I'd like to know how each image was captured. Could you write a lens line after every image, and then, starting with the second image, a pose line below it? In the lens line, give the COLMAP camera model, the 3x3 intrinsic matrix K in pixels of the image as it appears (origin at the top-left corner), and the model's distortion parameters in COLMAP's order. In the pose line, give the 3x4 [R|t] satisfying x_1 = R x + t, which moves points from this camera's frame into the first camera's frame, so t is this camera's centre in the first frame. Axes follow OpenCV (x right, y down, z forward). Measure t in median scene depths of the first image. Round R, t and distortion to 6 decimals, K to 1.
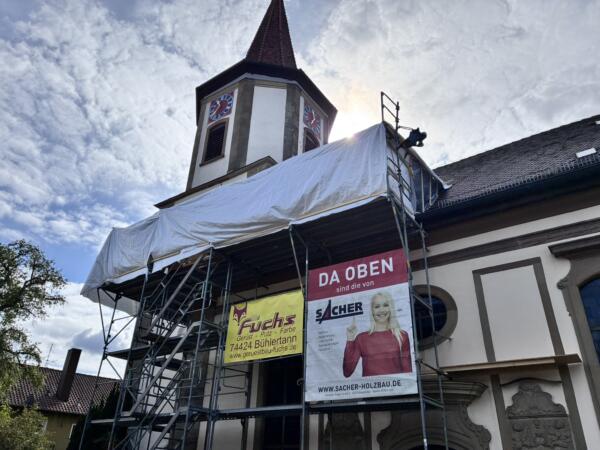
lens RADIAL K [[450.3, 0, 300.0], [0, 450.3, 225.0], [0, 0, 1]] dist [0.041269, -0.065072]
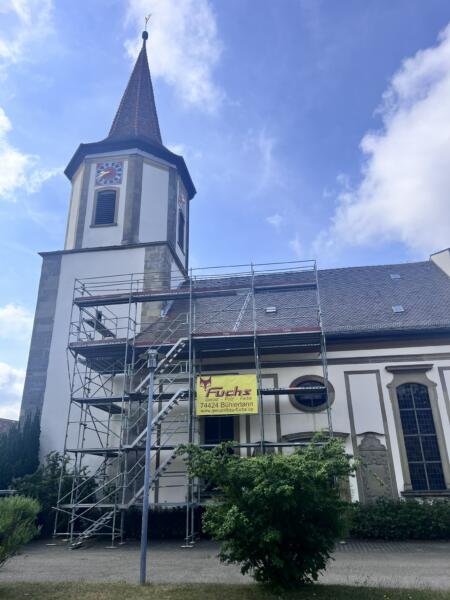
lens RADIAL K [[461.0, 0, 225.0], [0, 461.0, 300.0], [0, 0, 1]] dist [-0.005531, -0.002080]
pose [[0.904105, 0.132781, 0.406157, -0.775650], [-0.178743, 0.980861, 0.077216, -0.219236], [-0.388131, -0.142409, 0.910535, -0.416318]]
